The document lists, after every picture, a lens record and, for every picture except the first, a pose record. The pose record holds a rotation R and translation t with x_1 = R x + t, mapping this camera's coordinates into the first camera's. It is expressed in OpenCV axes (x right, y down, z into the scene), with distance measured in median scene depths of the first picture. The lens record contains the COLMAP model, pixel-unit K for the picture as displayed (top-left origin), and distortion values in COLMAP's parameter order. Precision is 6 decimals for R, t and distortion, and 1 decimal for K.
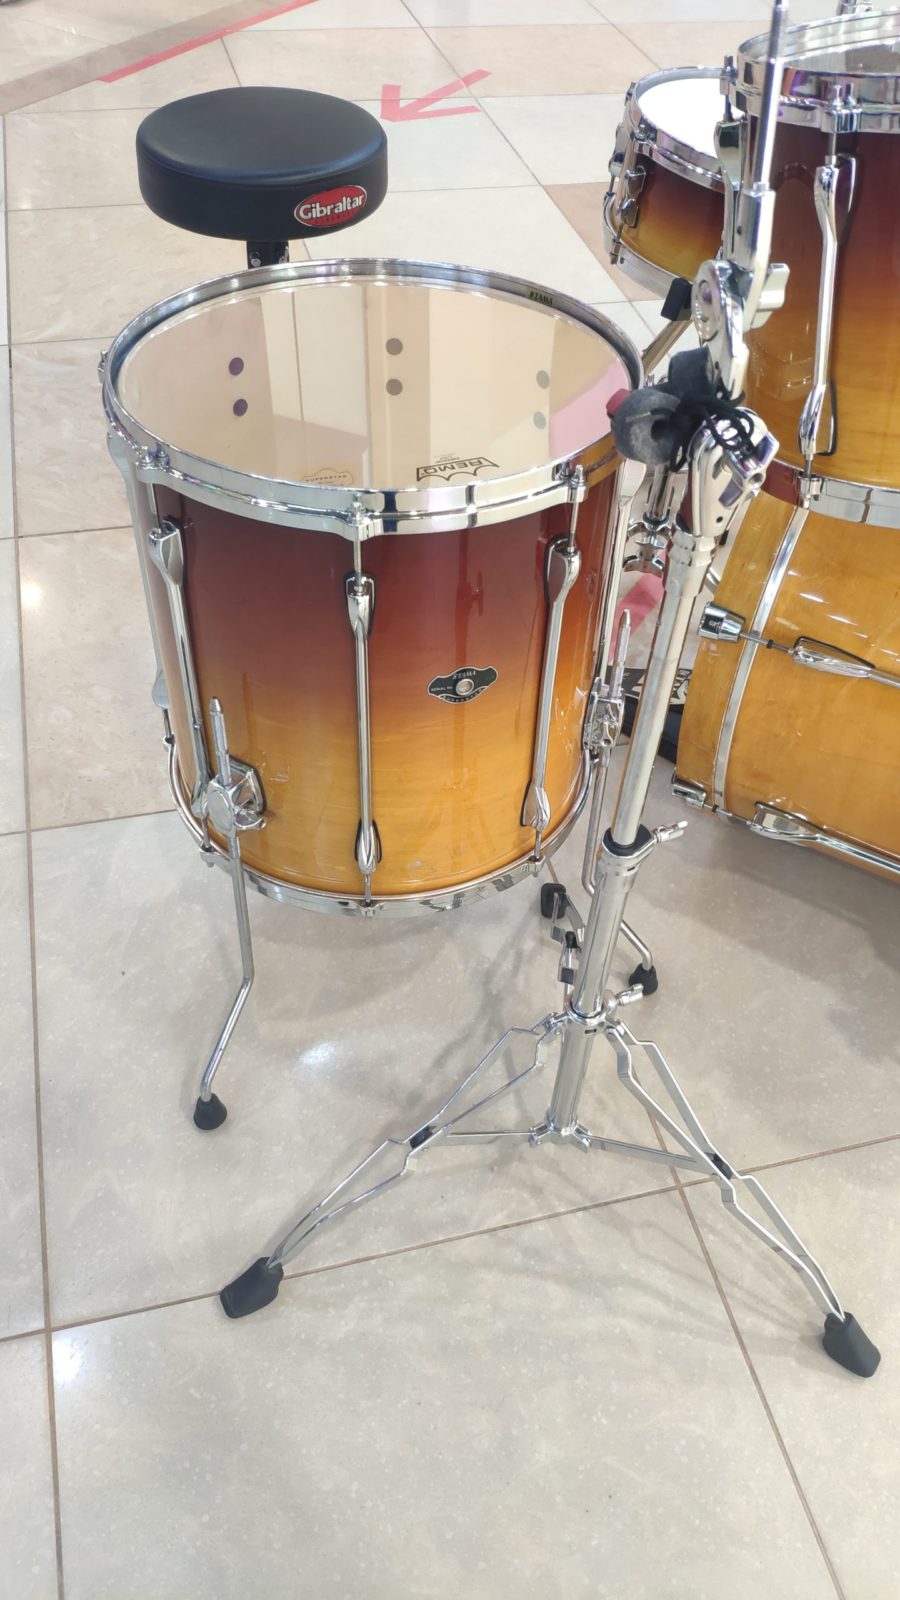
lens RADIAL K [[1248.9, 0, 450.0], [0, 1248.9, 800.0], [0, 0, 1]] dist [0.025095, -0.102285]
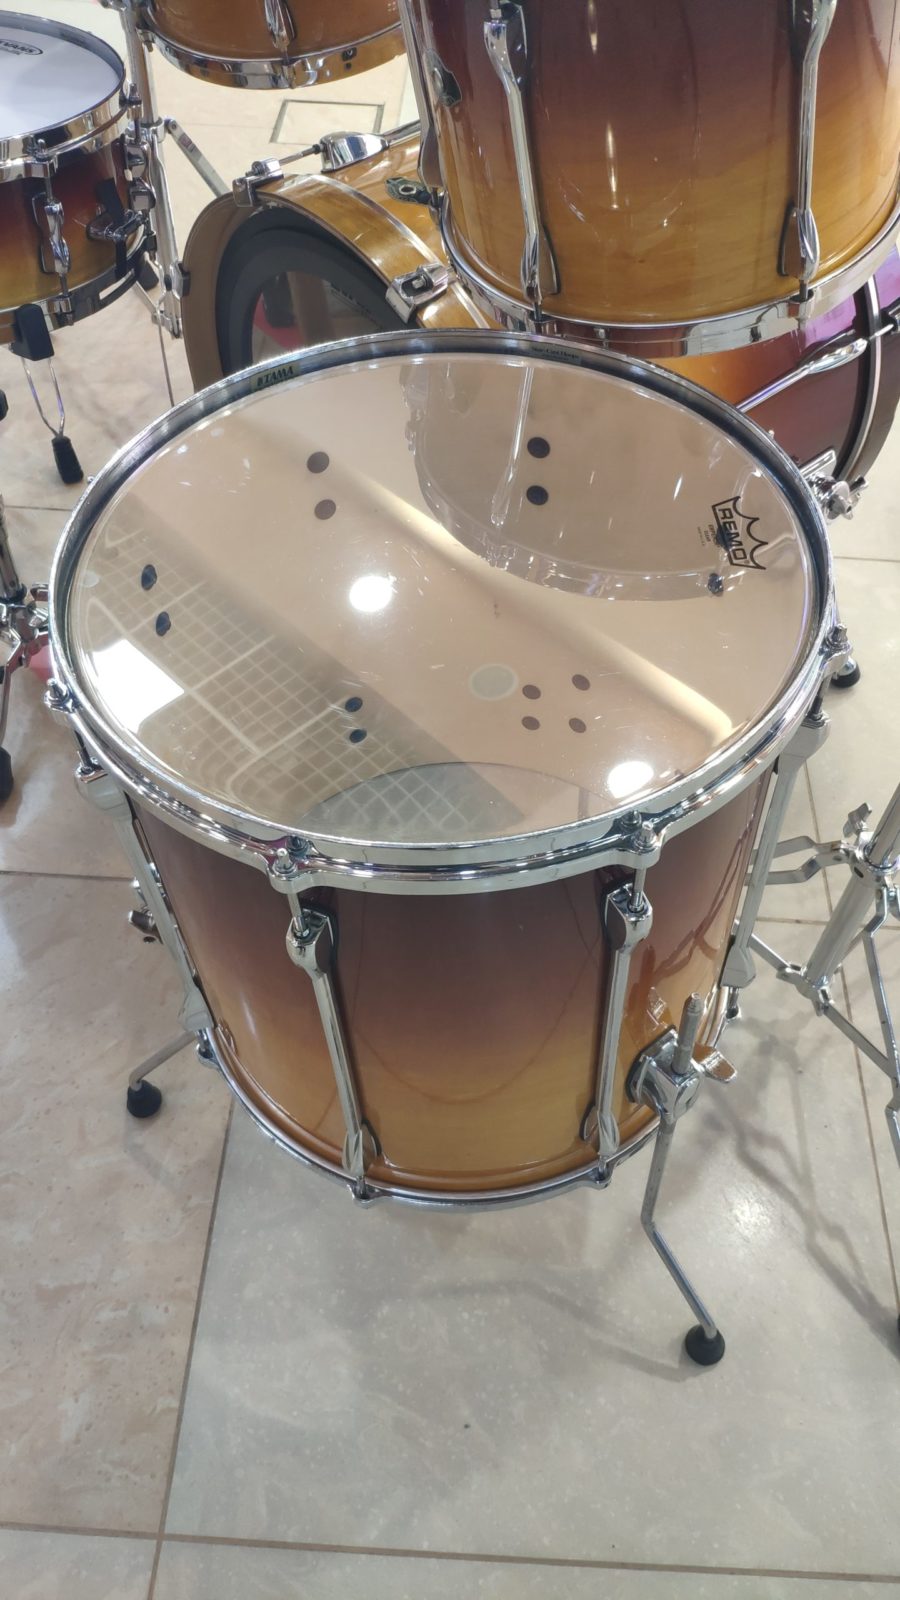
lens RADIAL K [[1248.9, 0, 450.0], [0, 1248.9, 800.0], [0, 0, 1]] dist [0.025095, -0.102285]
pose [[0.295073, -0.771690, 0.563406, -0.418189], [0.690244, 0.579892, 0.432769, -0.426344], [-0.660678, 0.261189, 0.703765, 0.412427]]
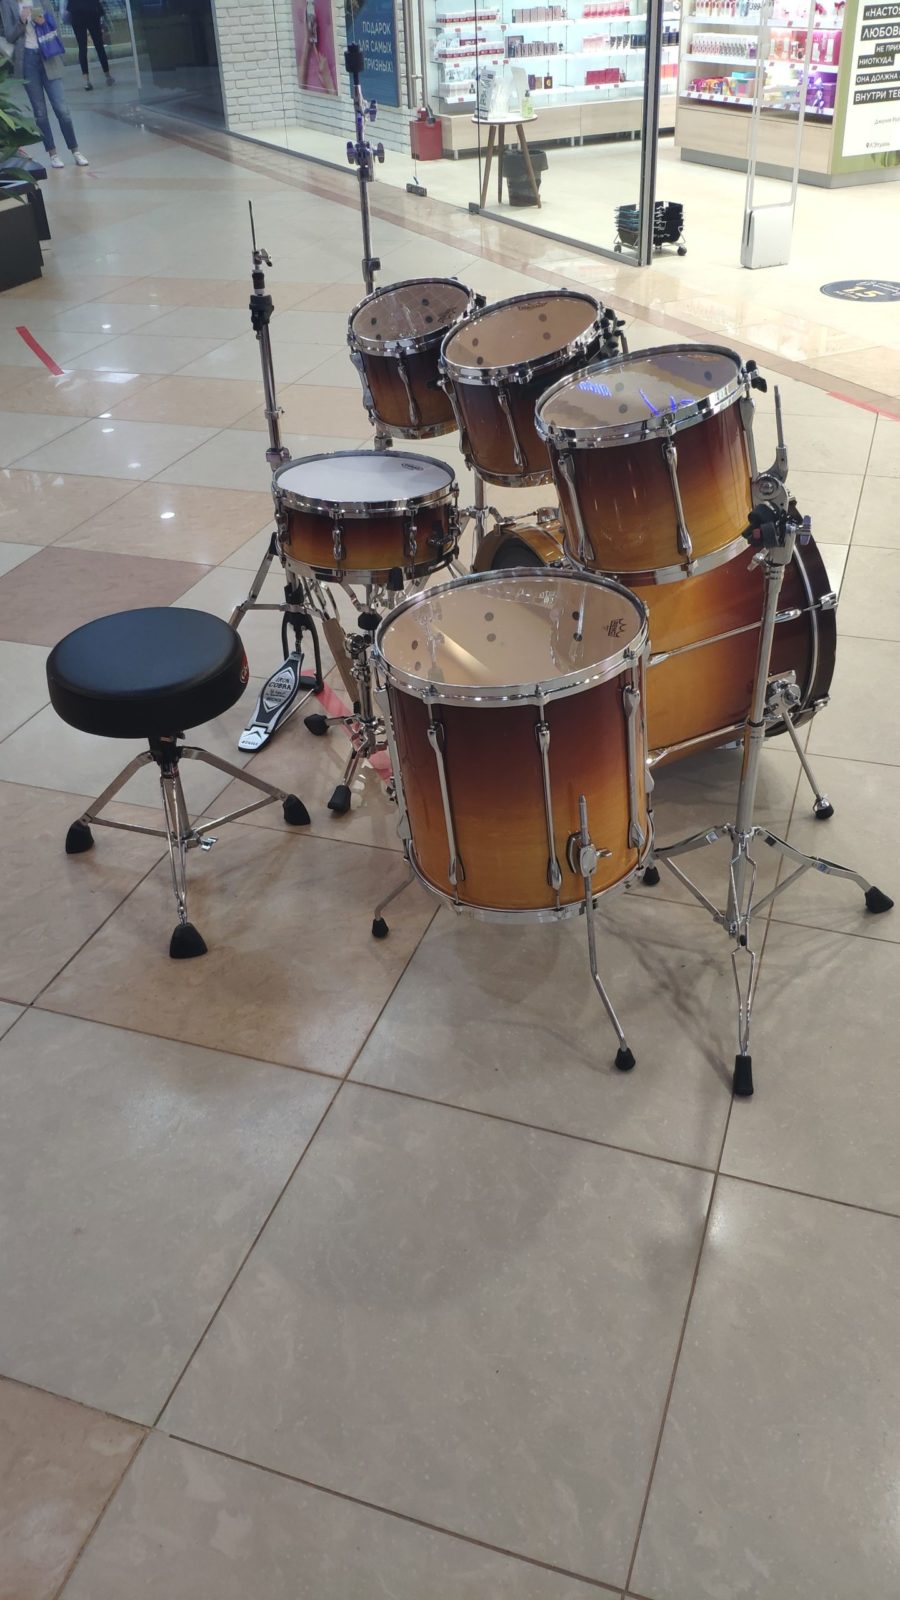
lens RADIAL K [[1248.9, 0, 450.0], [0, 1248.9, 800.0], [0, 0, 1]] dist [0.025095, -0.102285]
pose [[0.551767, -0.531697, 0.642536, -1.144341], [0.662417, 0.747485, 0.049702, -0.229270], [-0.506712, 0.398203, 0.764642, -0.259478]]
